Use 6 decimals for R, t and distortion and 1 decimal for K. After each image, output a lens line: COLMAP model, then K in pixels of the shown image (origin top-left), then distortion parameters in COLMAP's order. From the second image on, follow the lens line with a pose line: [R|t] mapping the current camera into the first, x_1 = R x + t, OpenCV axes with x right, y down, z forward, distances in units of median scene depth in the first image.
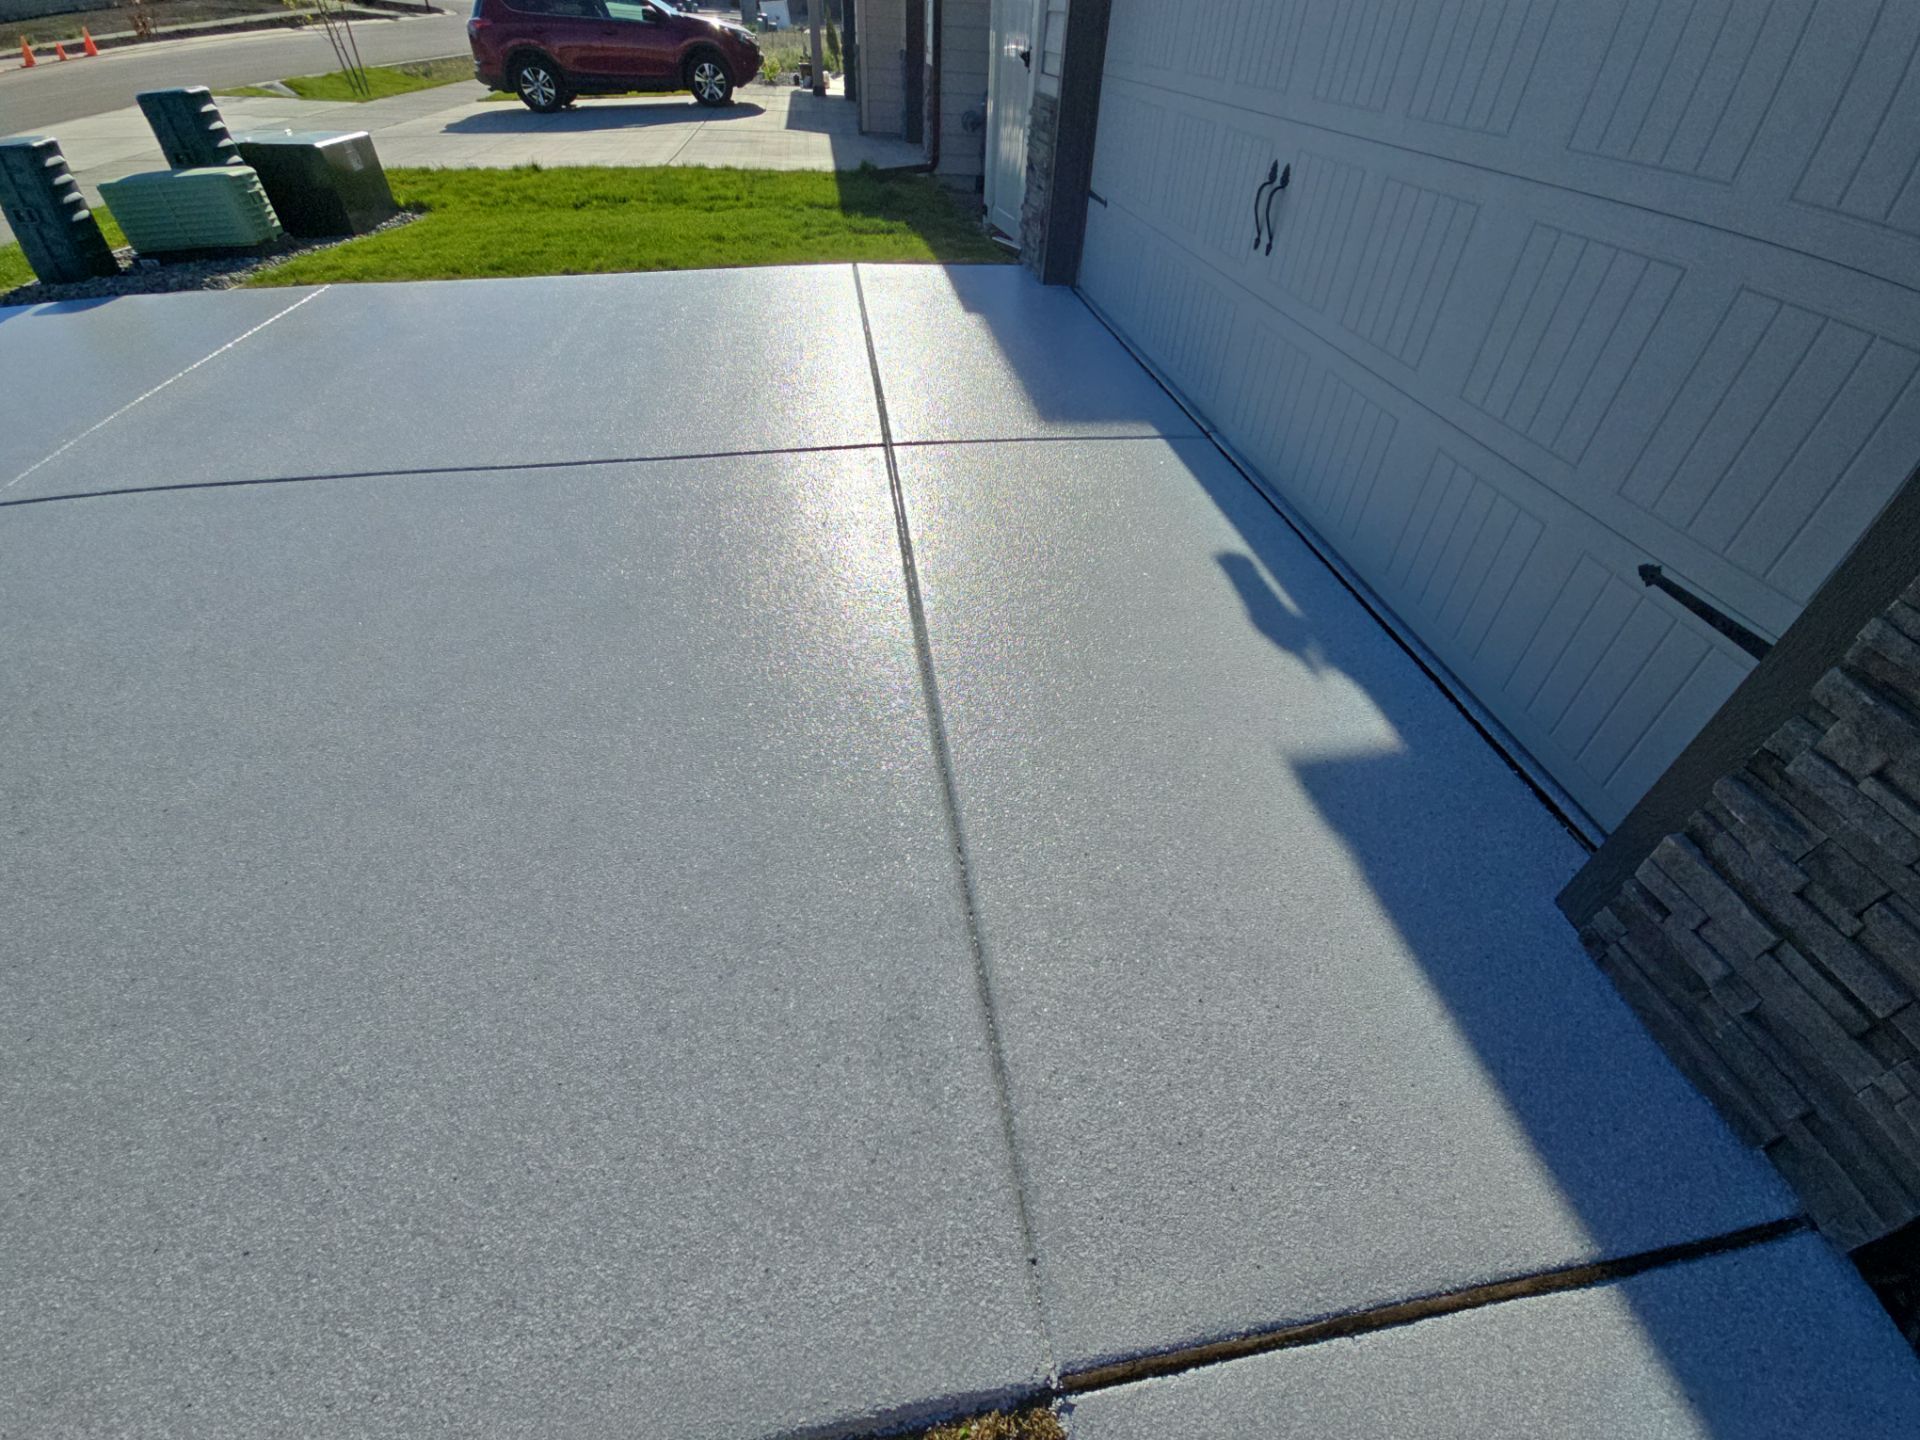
lens RADIAL K [[794.2, 0, 998.5], [0, 794.2, 730.1], [0, 0, 1]] dist [0.011291, -0.007233]
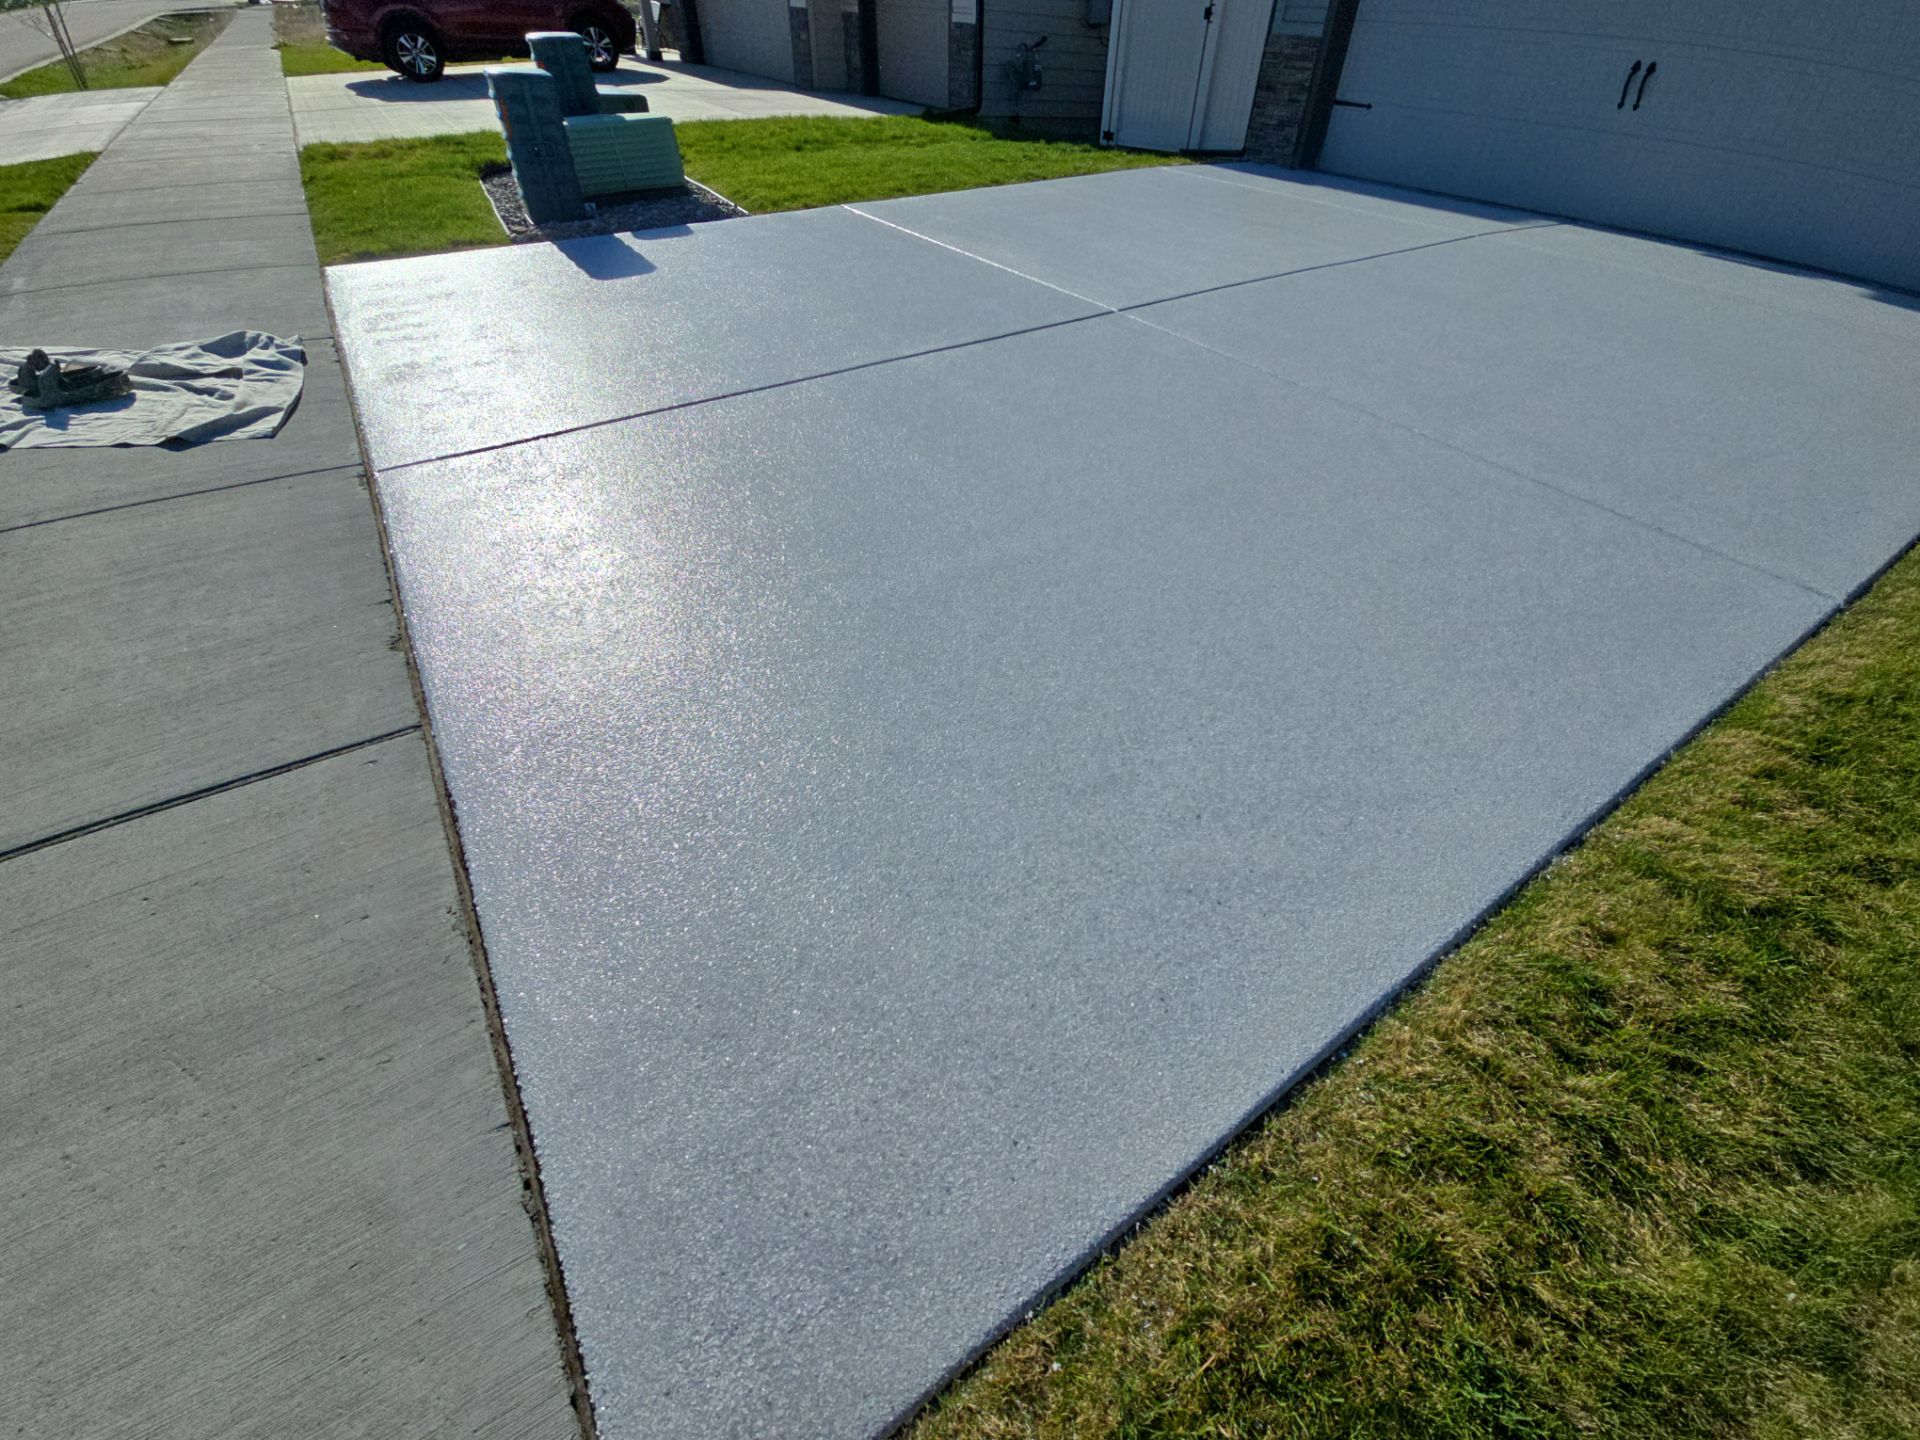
lens RADIAL K [[782.7, 0, 970.5], [0, 782.7, 707.8], [0, 0, 1]] dist [0.013396, -0.010710]
pose [[0.914309, -0.270791, 0.301184, -0.534267], [0.265440, 0.962297, 0.059387, 0.072280], [-0.305910, 0.025648, 0.951715, -0.081923]]
